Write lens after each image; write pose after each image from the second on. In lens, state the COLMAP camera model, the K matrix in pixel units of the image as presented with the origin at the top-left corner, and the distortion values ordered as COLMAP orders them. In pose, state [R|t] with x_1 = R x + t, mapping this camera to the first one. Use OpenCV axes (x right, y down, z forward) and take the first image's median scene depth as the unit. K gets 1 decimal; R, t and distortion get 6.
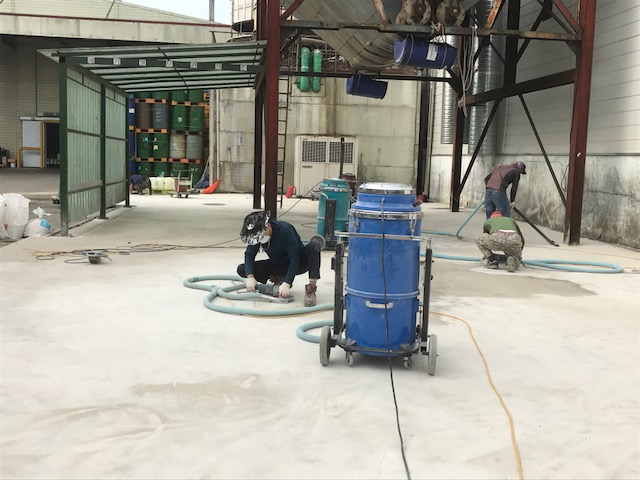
lens RADIAL K [[735.0, 0, 320.0], [0, 735.0, 240.0], [0, 0, 1]] dist [0.041667, -0.018814]
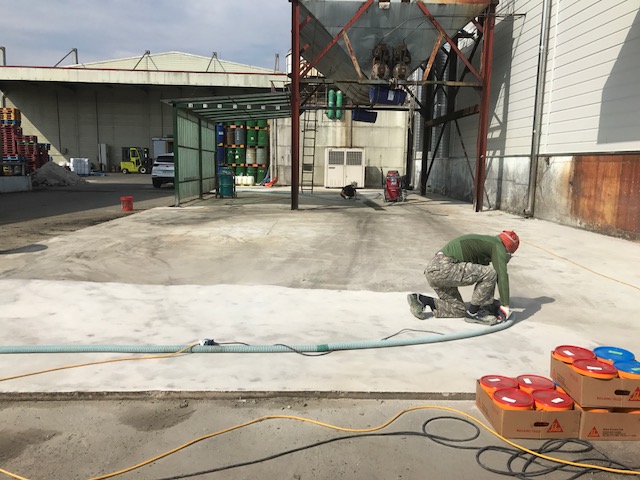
lens RADIAL K [[528.2, 0, 320.0], [0, 528.2, 240.0], [0, 0, 1]] dist [0.045135, -0.032925]
pose [[0.996725, -0.000704, -0.080863, 0.044778], [0.003191, 0.999526, 0.030634, 0.017043], [0.080803, -0.030791, 0.996254, -0.108828]]
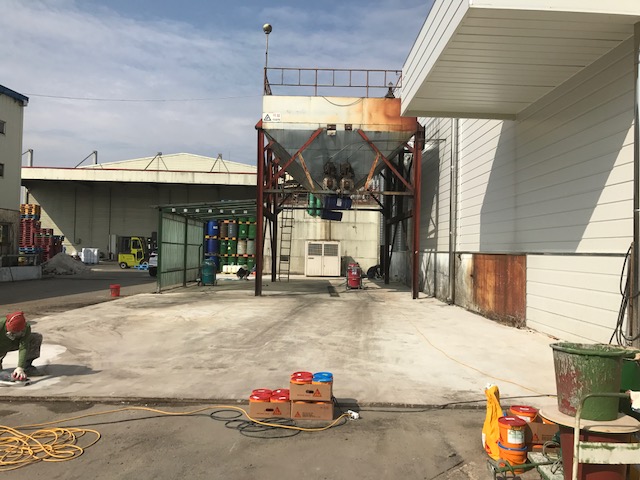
lens RADIAL K [[526.7, 0, 320.0], [0, 526.7, 240.0], [0, 0, 1]] dist [0.097891, -0.185707]
pose [[0.994612, -0.010402, -0.103148, 0.124512], [-0.003442, 0.991091, -0.133142, 0.020526], [0.103614, 0.132780, 0.985715, -0.210087]]
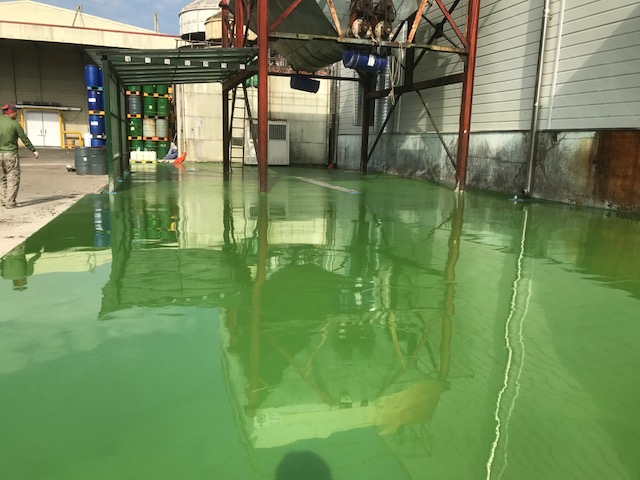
lens RADIAL K [[528.7, 0, 320.0], [0, 528.7, 240.0], [0, 0, 1]] dist [0.032408, -0.014748]
pose [[0.984139, -0.035665, 0.173779, -0.069384], [0.022135, 0.996614, 0.079182, 0.006188], [-0.176015, -0.074080, 0.981596, -0.010599]]
